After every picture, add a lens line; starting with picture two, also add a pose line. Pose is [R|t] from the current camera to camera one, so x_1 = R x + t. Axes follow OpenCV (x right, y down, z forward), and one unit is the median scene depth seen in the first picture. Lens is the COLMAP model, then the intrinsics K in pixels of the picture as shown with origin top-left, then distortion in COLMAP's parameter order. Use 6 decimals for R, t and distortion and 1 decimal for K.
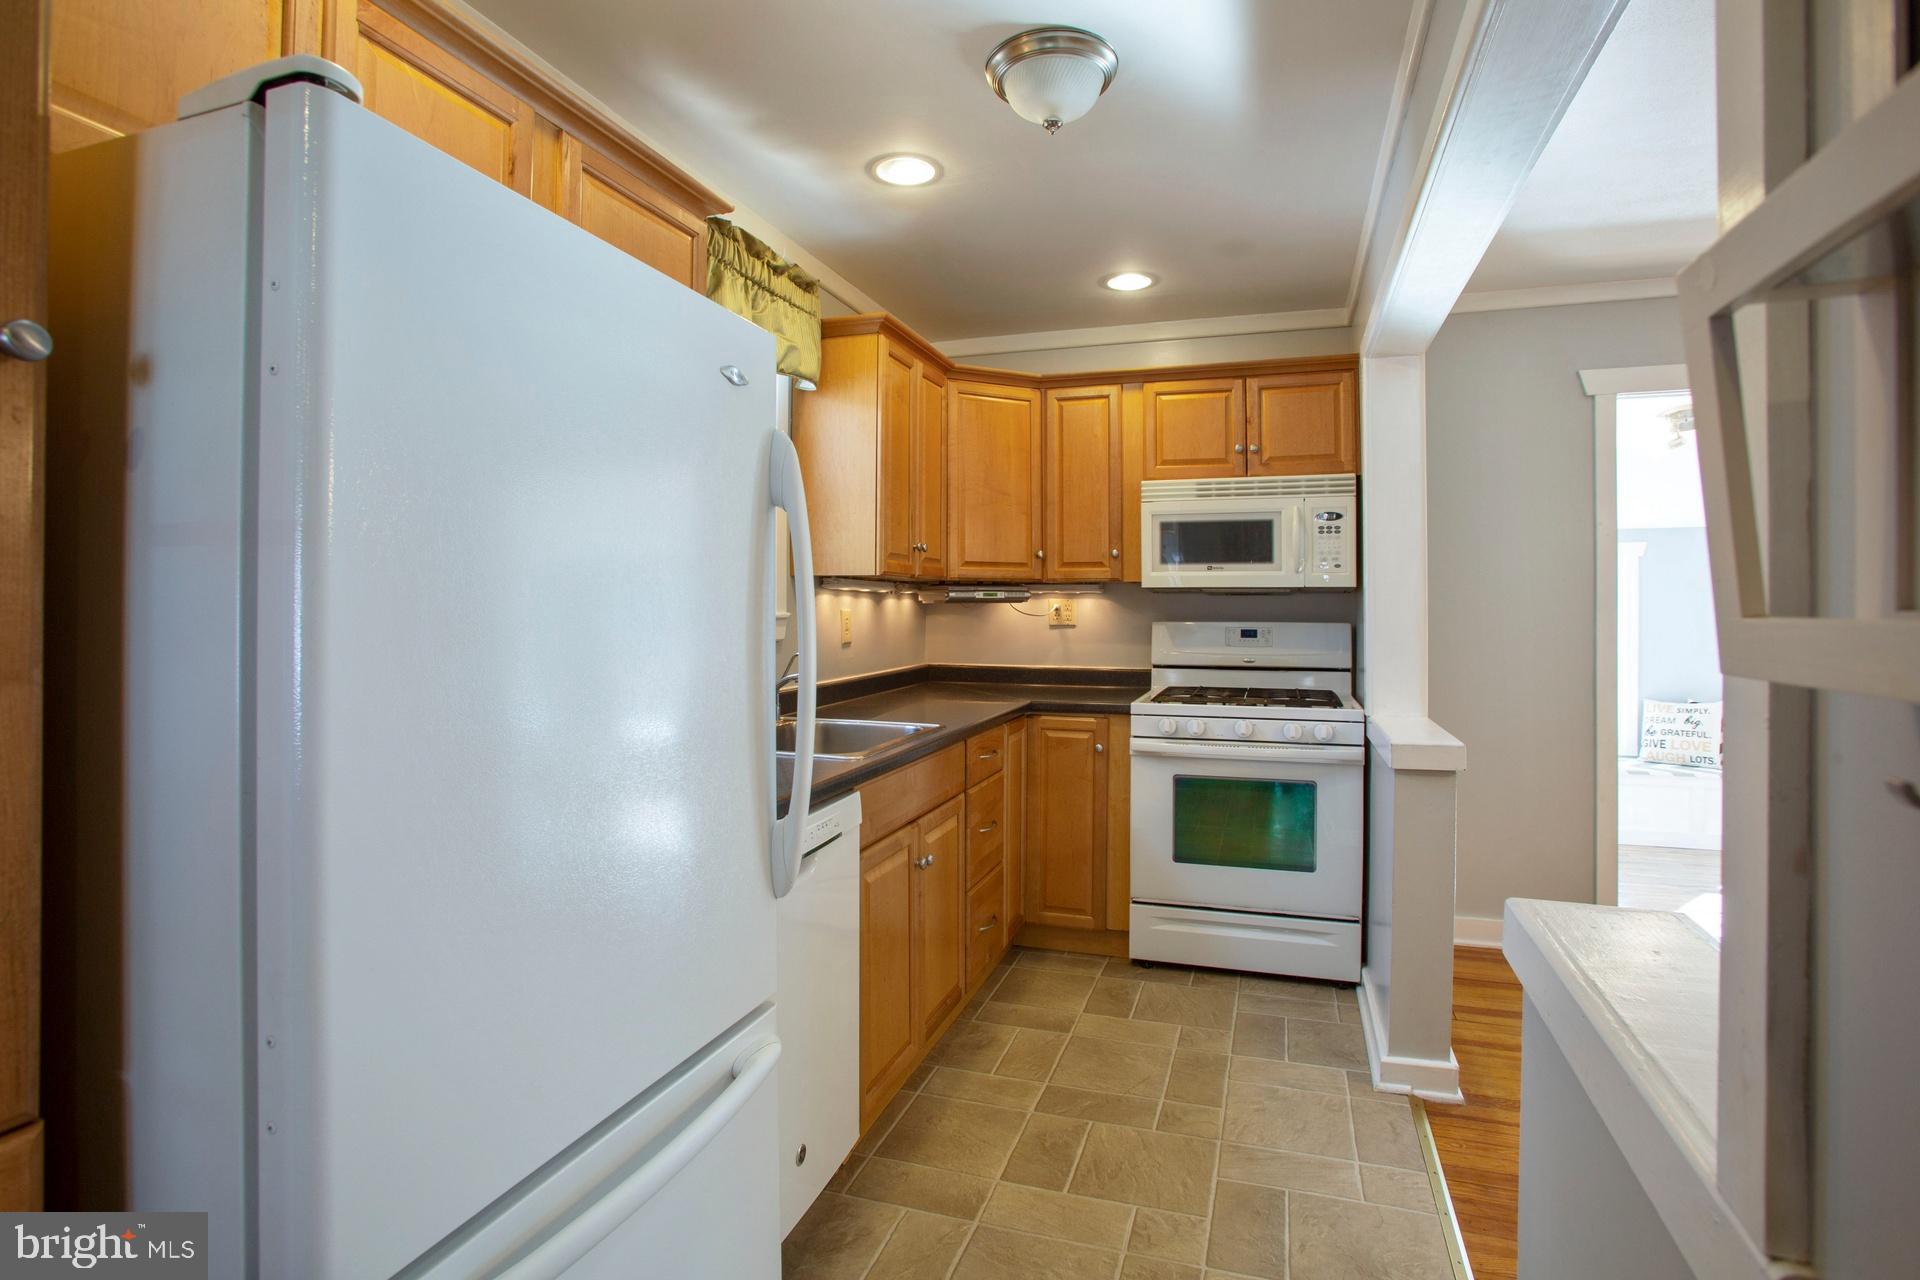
lens RADIAL K [[957.3, 0, 962.9], [0, 957.3, 603.2], [0, 0, 1]] dist [-0.062956, 0.017677]
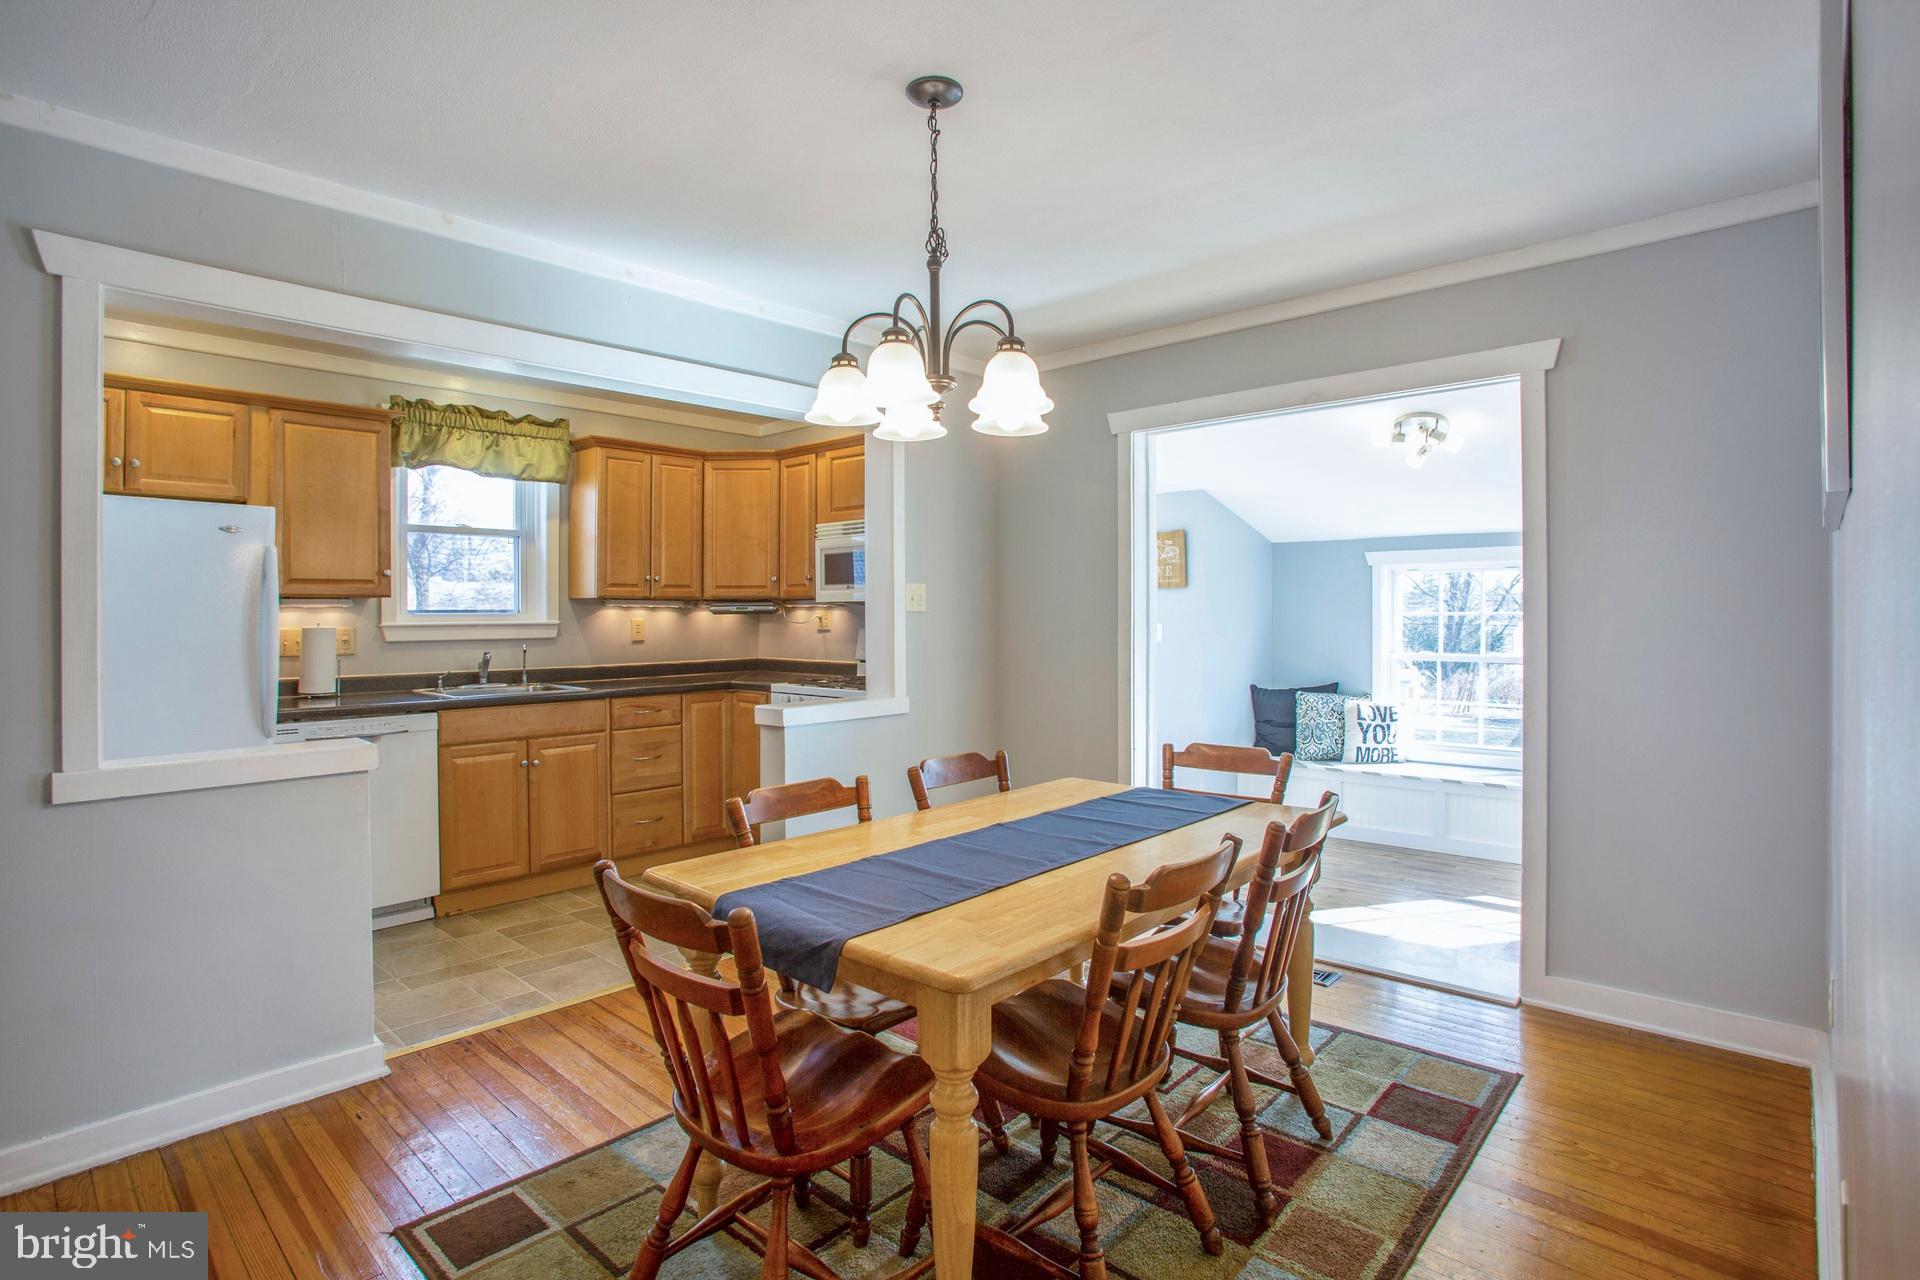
lens RADIAL K [[957.3, 0, 925.9], [0, 957.3, 614.0], [0, 0, 1]] dist [-0.062956, 0.017677]
pose [[0.906715, -0.005689, -0.421706, 0.930091], [0.006099, 0.999981, -0.000377, 0.001846], [0.421700, -0.002231, 0.906732, -0.183339]]
